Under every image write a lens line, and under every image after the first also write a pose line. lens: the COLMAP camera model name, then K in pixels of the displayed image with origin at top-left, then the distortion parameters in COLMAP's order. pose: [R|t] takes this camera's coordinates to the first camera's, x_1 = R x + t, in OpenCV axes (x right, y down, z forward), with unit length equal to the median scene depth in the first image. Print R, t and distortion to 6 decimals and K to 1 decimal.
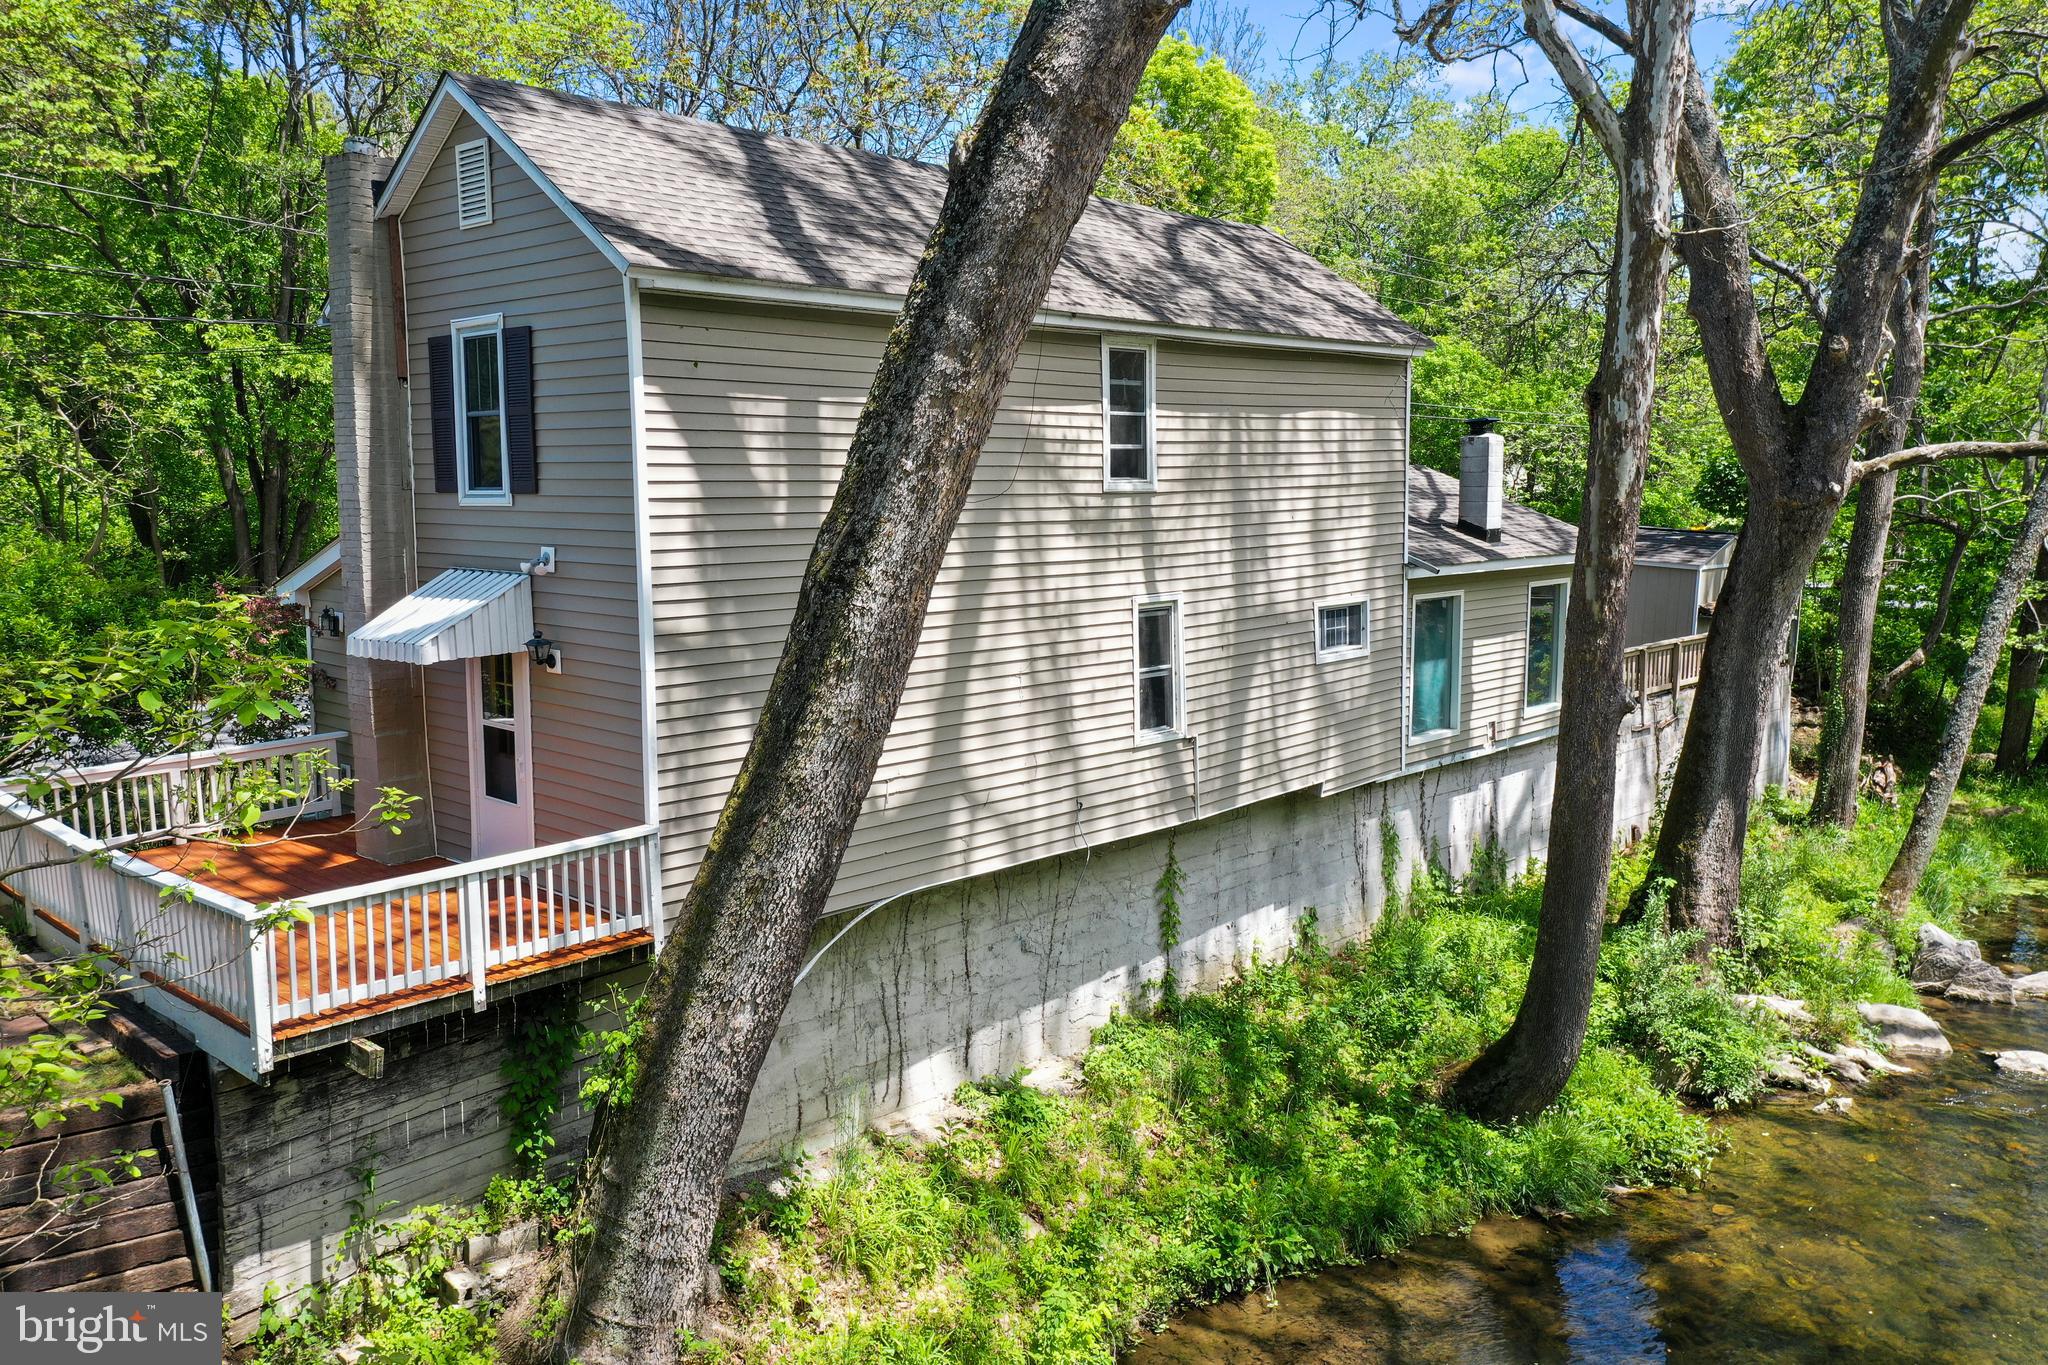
lens RADIAL K [[1641.2, 0, 1009.3], [0, 1641.2, 667.9], [0, 0, 1]] dist [-0.015326, 0.010587]
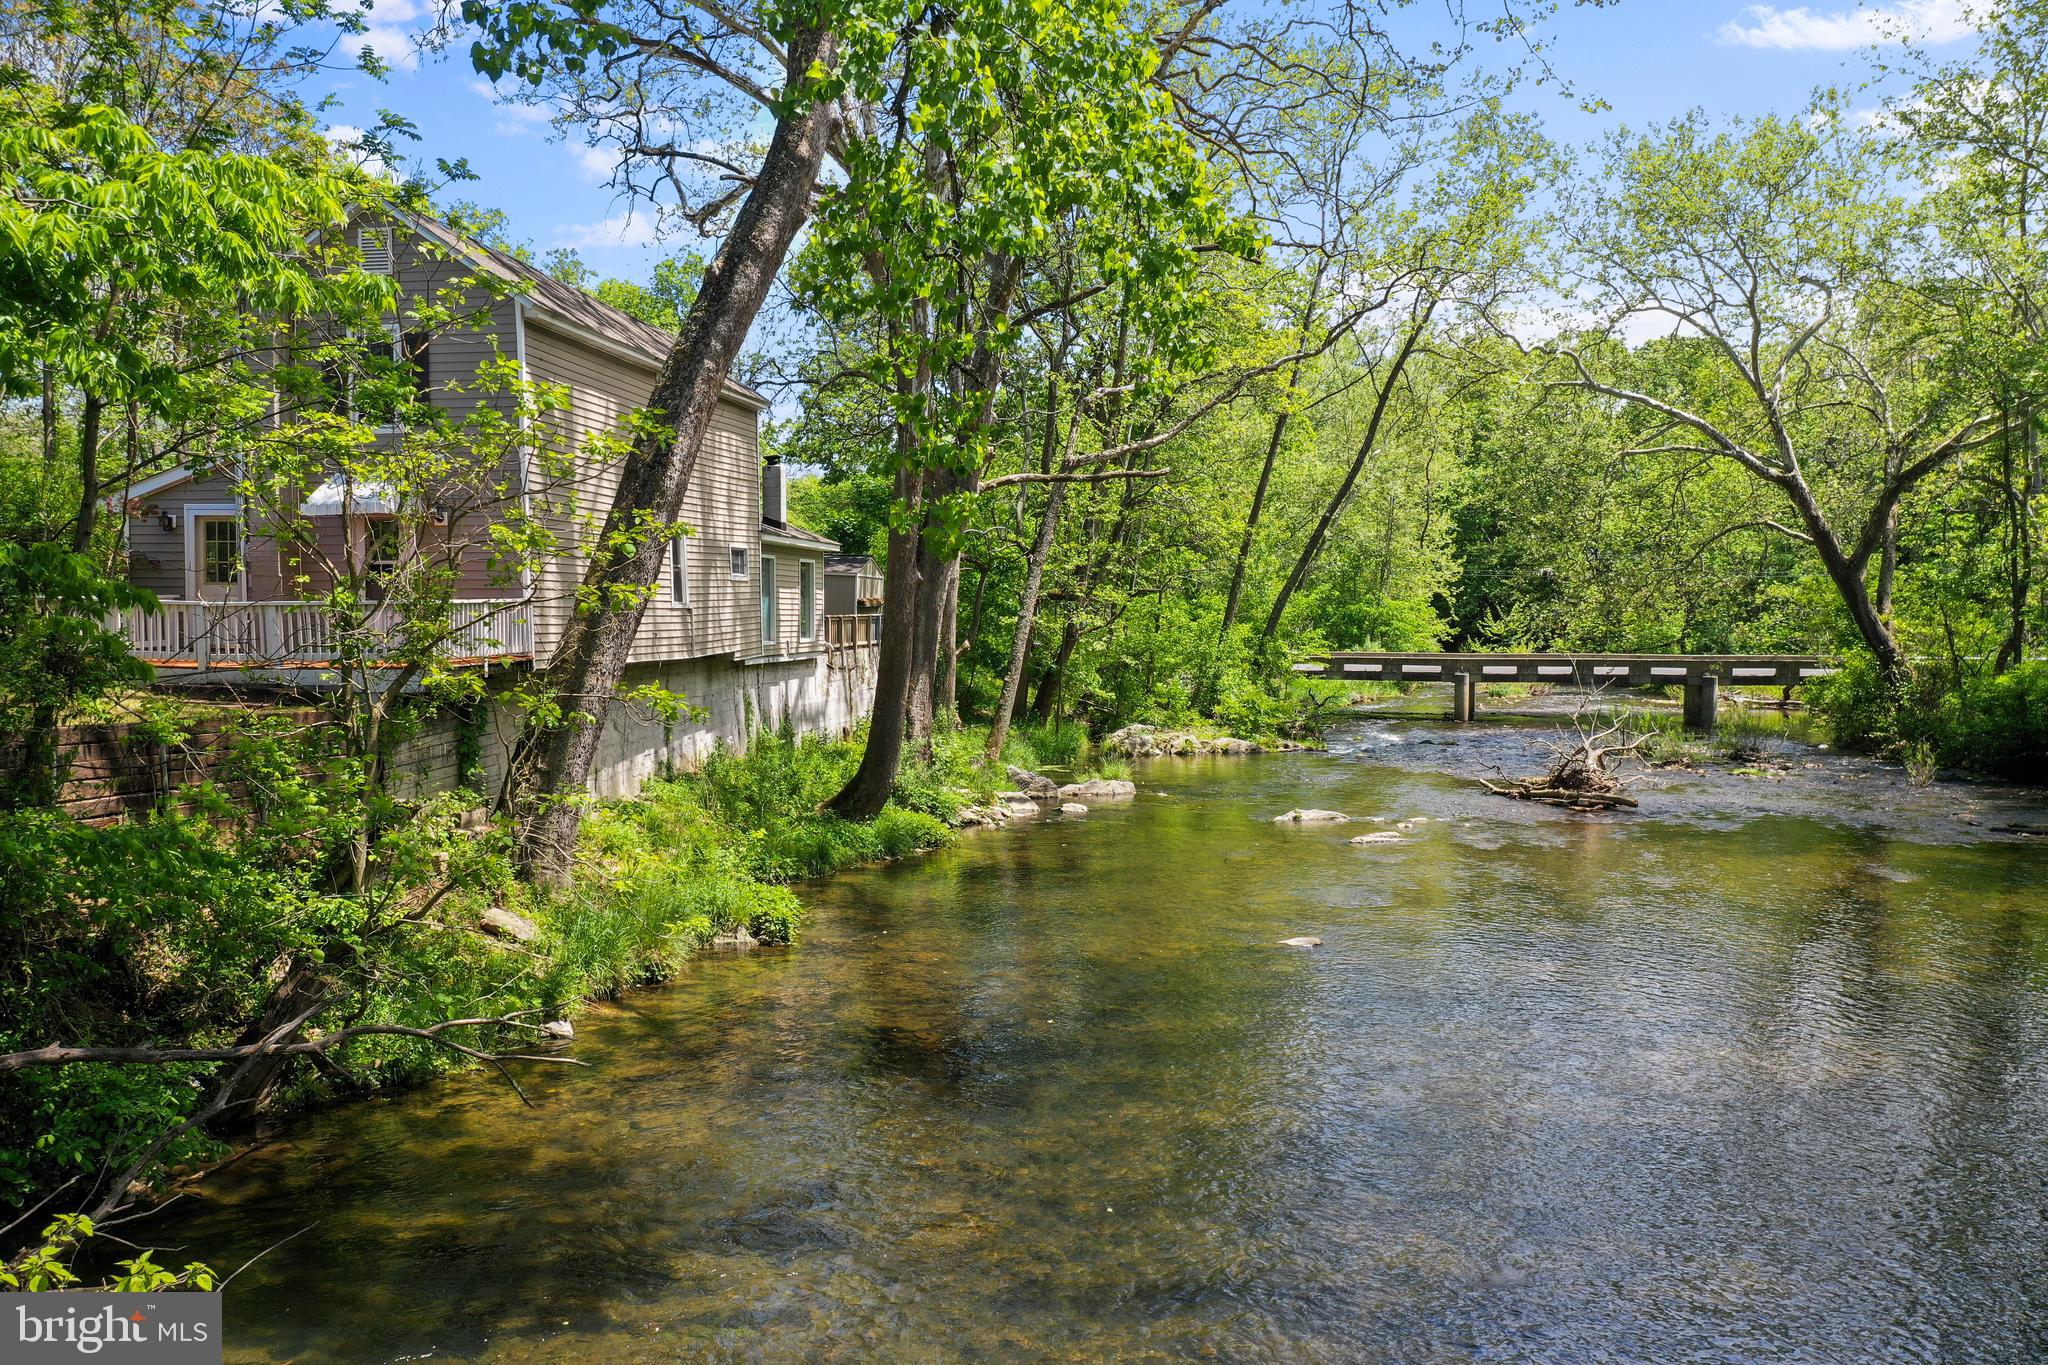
lens RADIAL K [[1641.2, 0, 1029.4], [0, 1641.2, 687.0], [0, 0, 1]] dist [-0.015326, 0.010587]
pose [[0.815926, -0.026268, 0.577559, -0.613001], [0.070449, 0.996041, -0.054224, 0.248408], [-0.573848, 0.084931, 0.814546, -0.626205]]
